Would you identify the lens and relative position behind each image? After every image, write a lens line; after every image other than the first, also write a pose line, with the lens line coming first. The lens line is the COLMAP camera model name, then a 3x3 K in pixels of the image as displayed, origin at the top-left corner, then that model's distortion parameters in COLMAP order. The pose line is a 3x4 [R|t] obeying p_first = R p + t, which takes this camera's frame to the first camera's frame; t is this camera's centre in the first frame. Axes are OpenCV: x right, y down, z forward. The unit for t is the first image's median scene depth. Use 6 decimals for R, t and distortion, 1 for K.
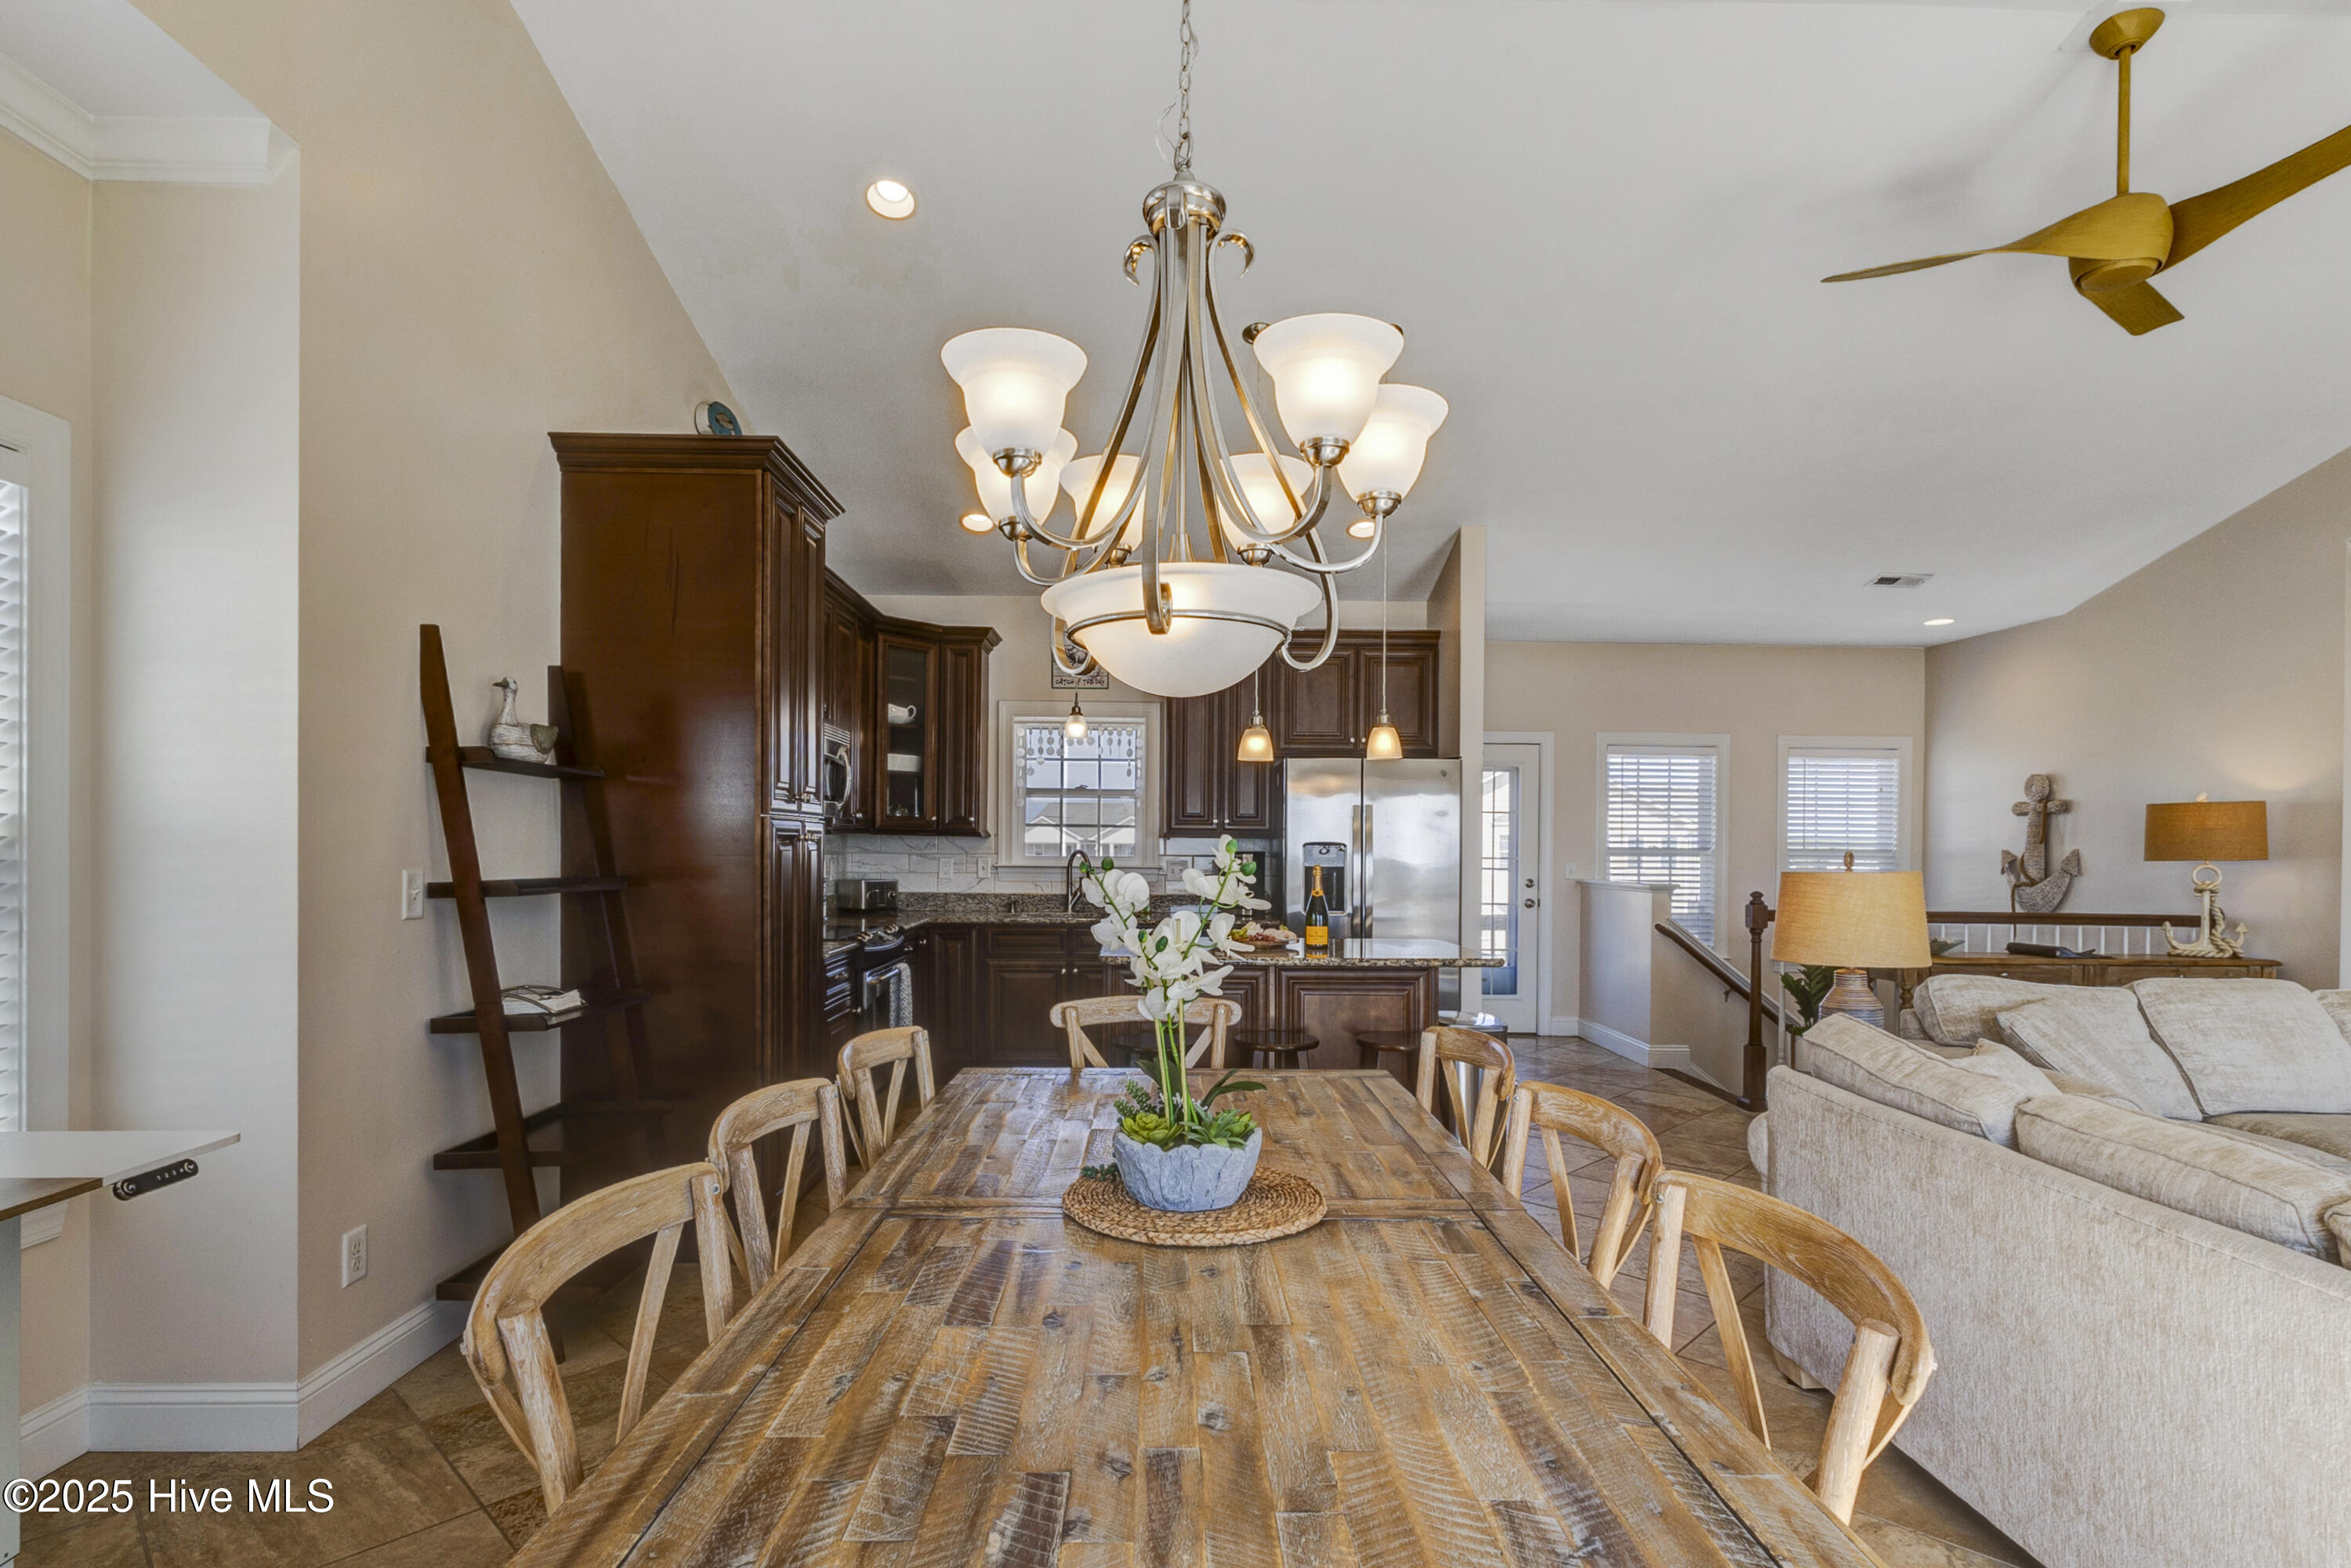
lens RADIAL K [[1133.6, 0, 1166.0], [0, 1133.6, 856.2], [0, 0, 1]] dist [-0.004046, 0.000629]
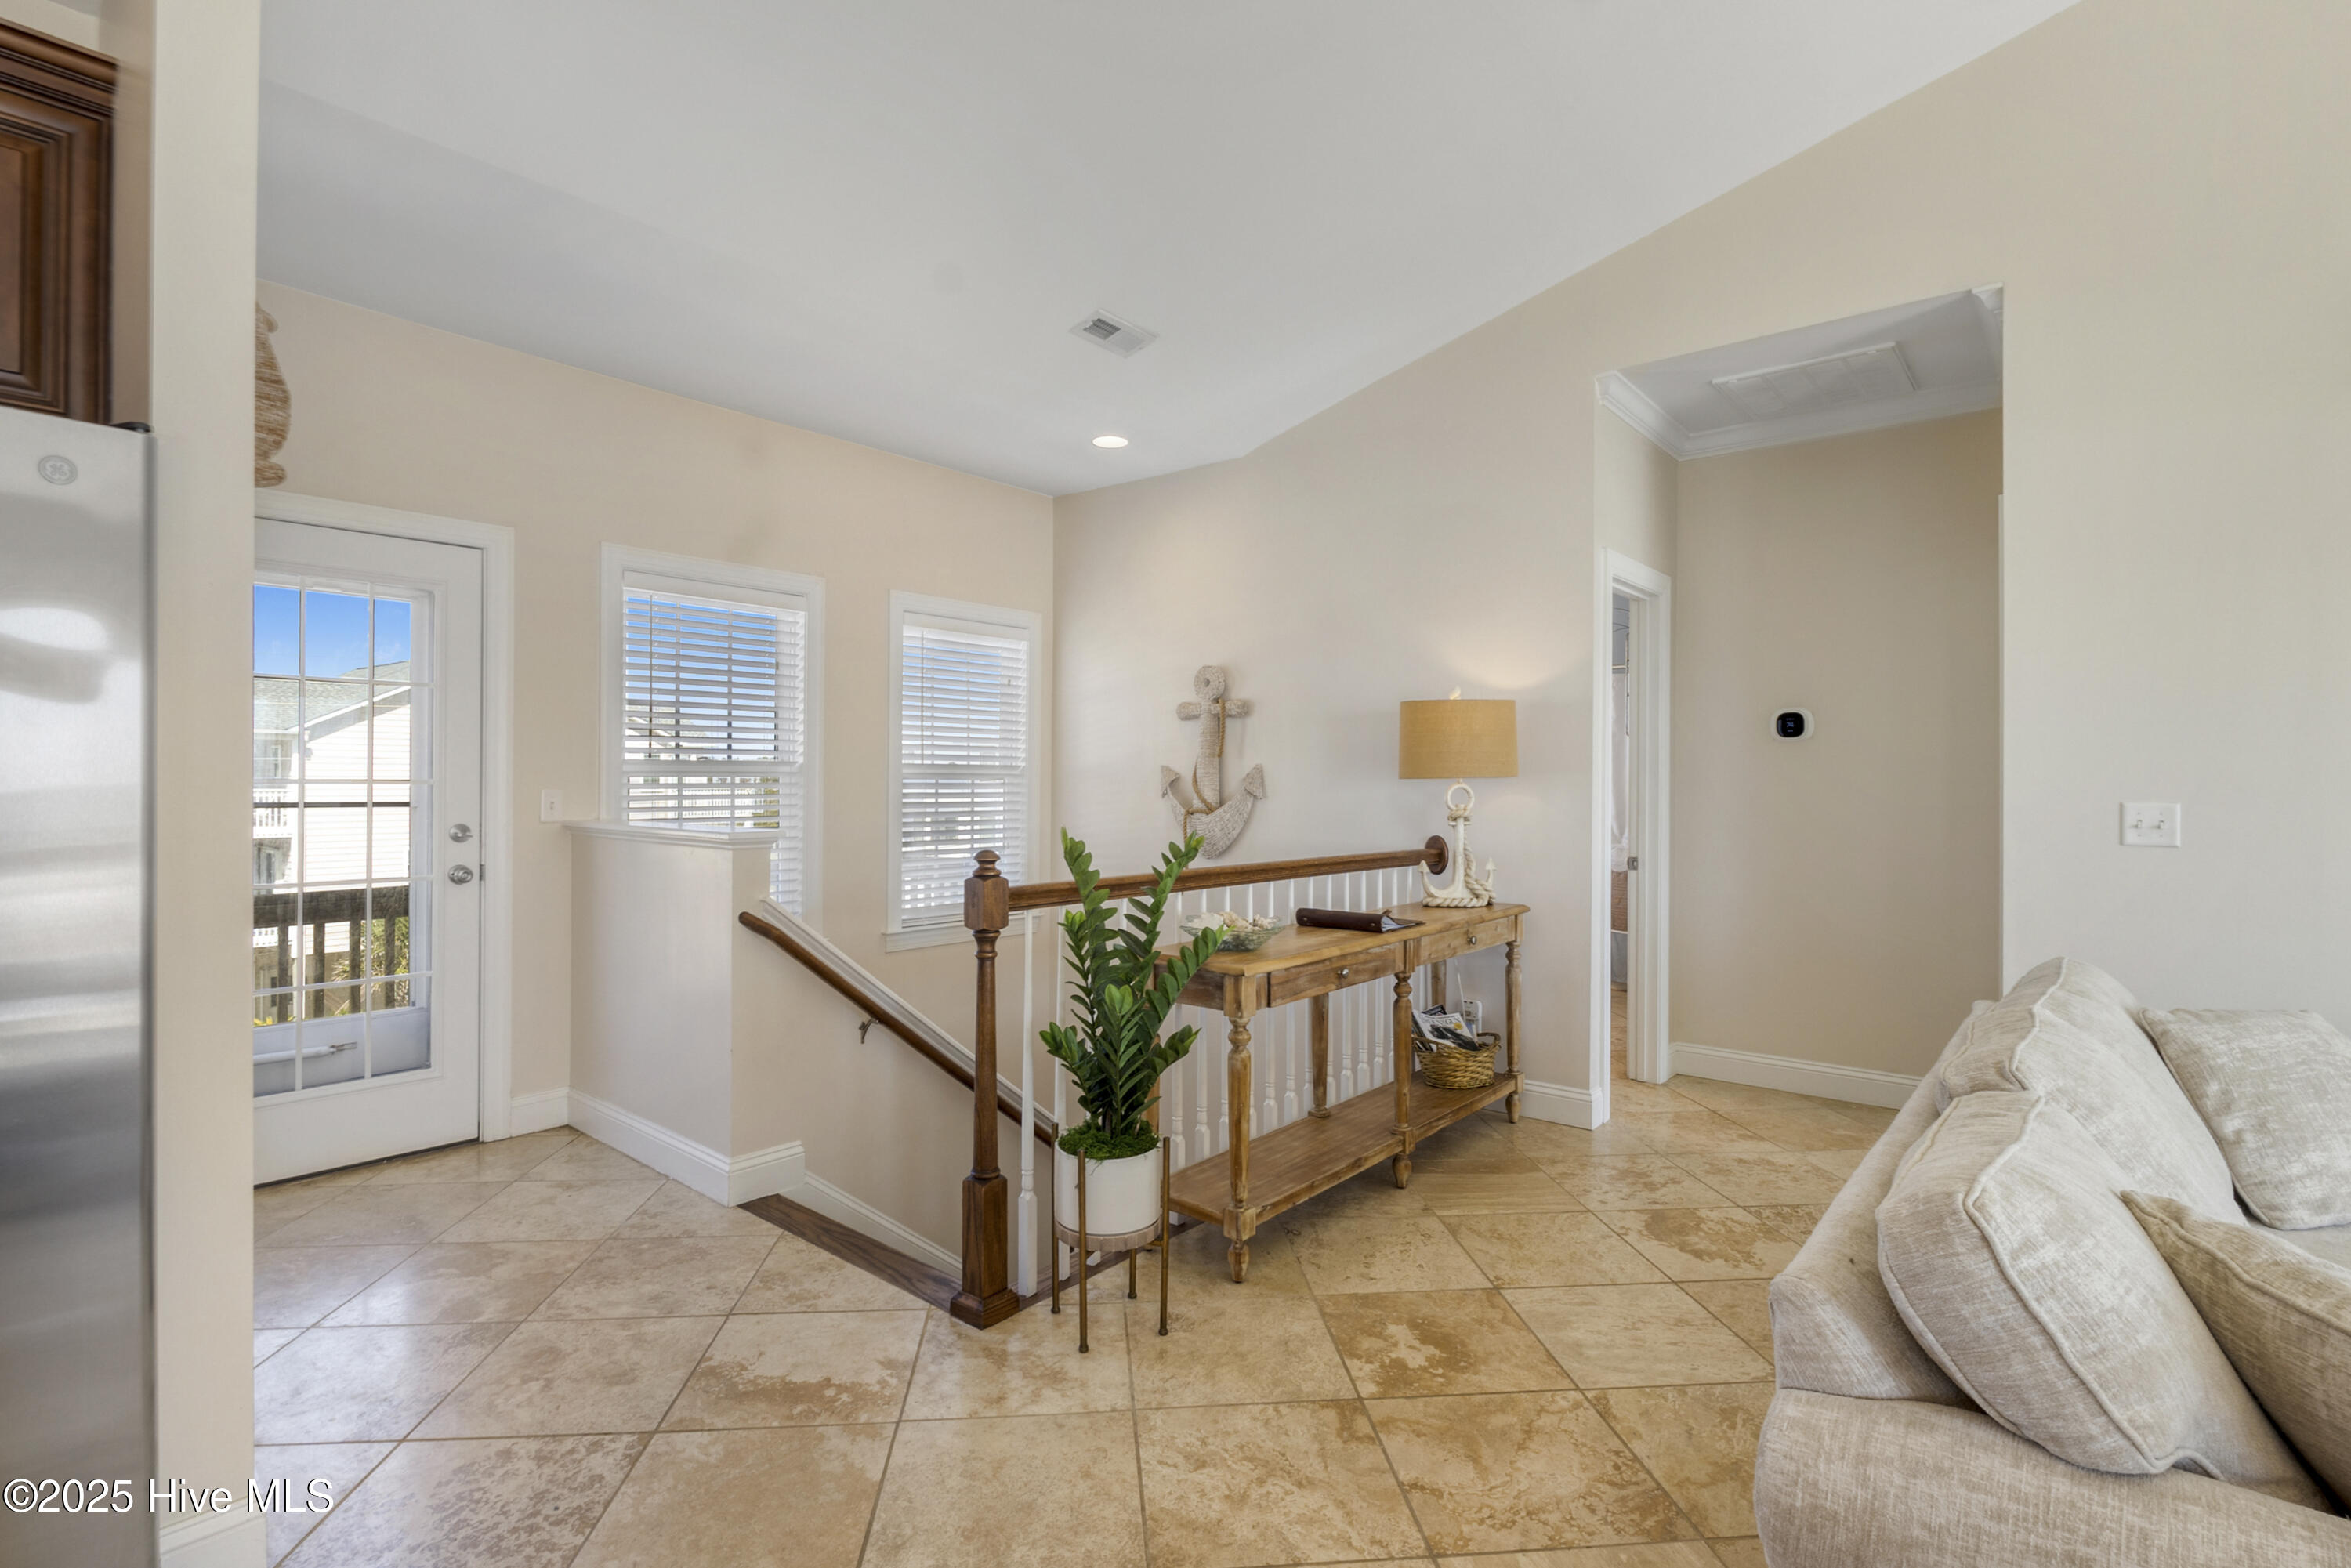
lens RADIAL K [[1133.6, 0, 1171.9], [0, 1133.6, 776.7], [0, 0, 1]] dist [-0.004046, 0.000629]
pose [[0.657184, -0.005970, 0.753707, 0.184673], [0.005588, 0.999980, 0.003048, -0.000302], [-0.753709, 0.002209, 0.657204, 0.534631]]
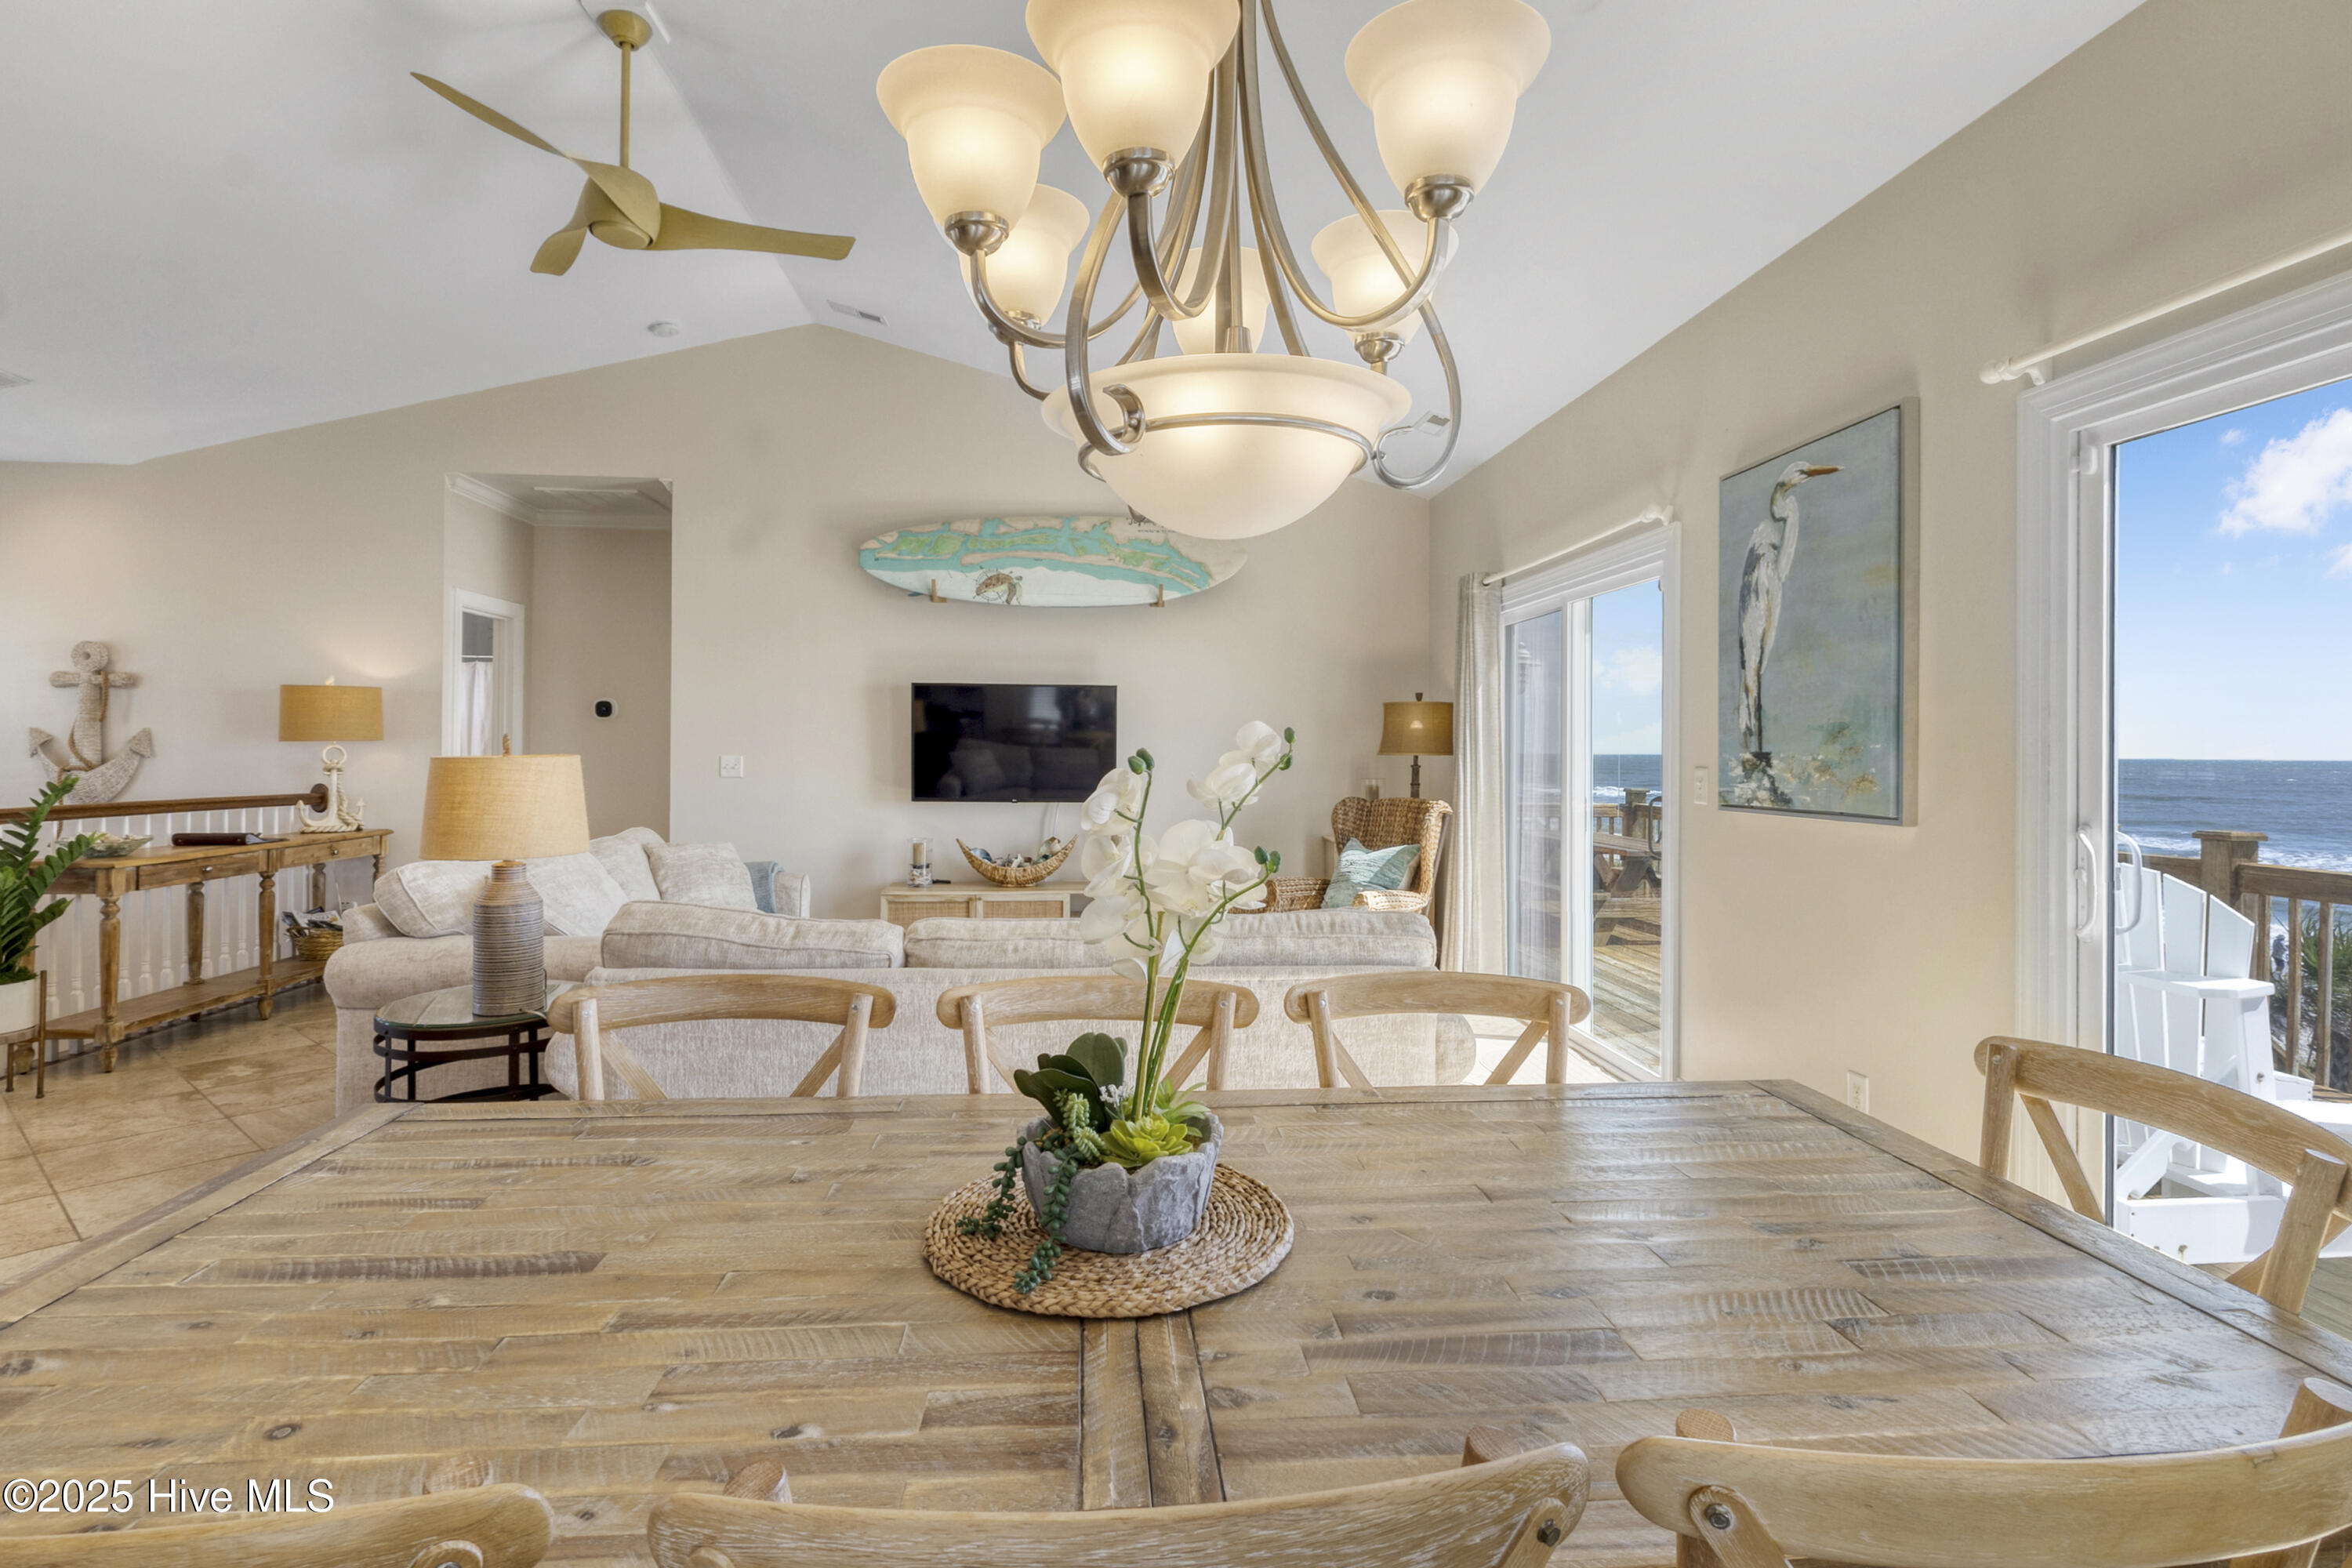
lens RADIAL K [[1134.2, 0, 1178.9], [0, 1134.2, 744.7], [0, 0, 1]] dist [-0.004046, 0.000629]
pose [[-0.077276, -0.004742, 0.996998, -0.165670], [-0.005414, 0.999976, 0.004336, -0.001246], [-0.996995, -0.005063, -0.077300, 0.240110]]
